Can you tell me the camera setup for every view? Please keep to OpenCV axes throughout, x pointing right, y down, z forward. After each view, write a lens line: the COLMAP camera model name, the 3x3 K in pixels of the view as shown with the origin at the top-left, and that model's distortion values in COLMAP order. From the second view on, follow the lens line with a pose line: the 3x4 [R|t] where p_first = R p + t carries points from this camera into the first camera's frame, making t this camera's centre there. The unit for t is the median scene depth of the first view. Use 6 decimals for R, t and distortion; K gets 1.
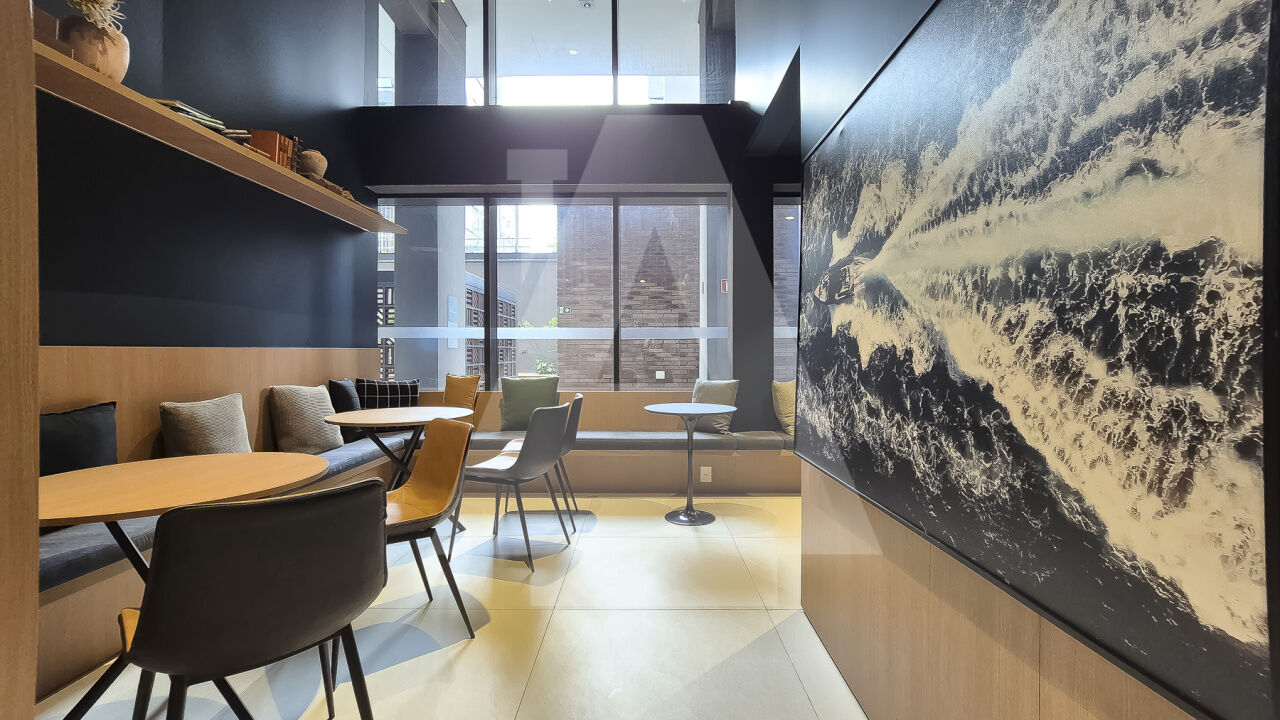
lens RADIAL K [[547.3, 0, 640.0], [0, 547.3, 360.0], [0, 0, 1]] dist [0.000053, -0.000021]
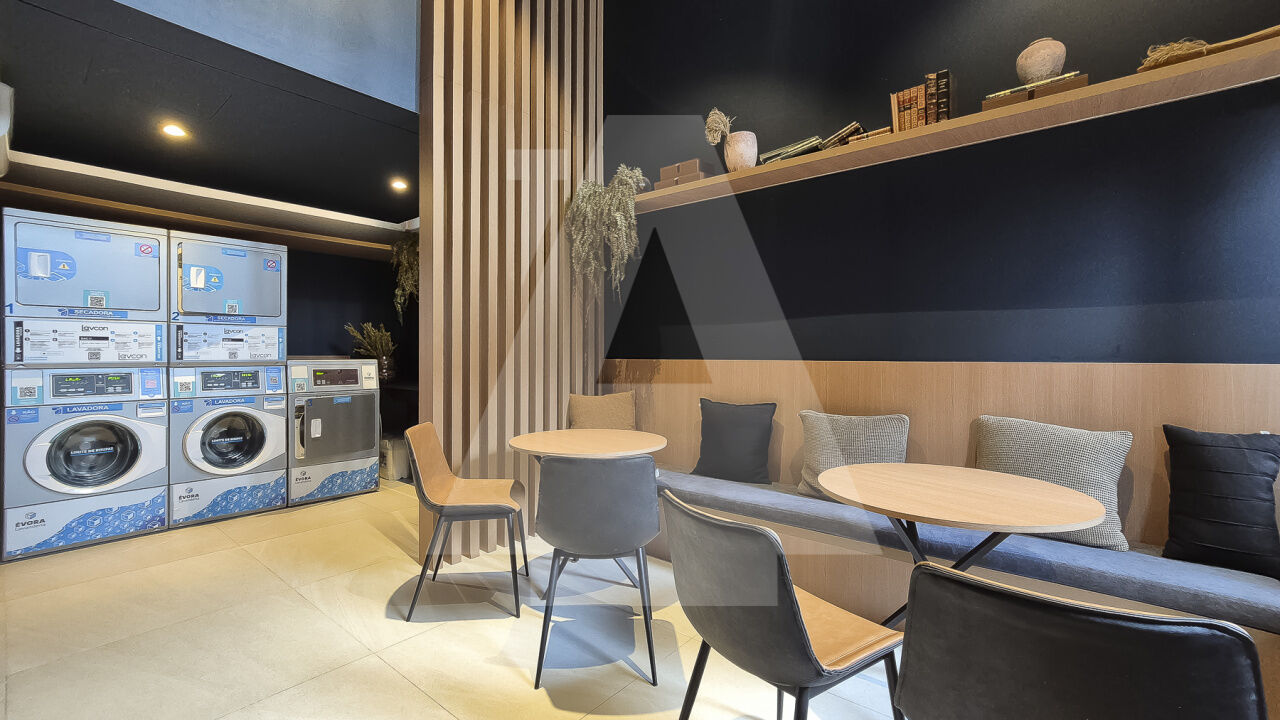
lens RADIAL K [[547.3, 0, 640.0], [0, 547.3, 360.0], [0, 0, 1]] dist [0.000053, -0.000021]
pose [[-0.650251, 0.000025, -0.759719, 0.187231], [-0.022826, 0.999548, 0.019571, -0.031136], [0.759376, 0.030067, -0.649956, 1.228218]]
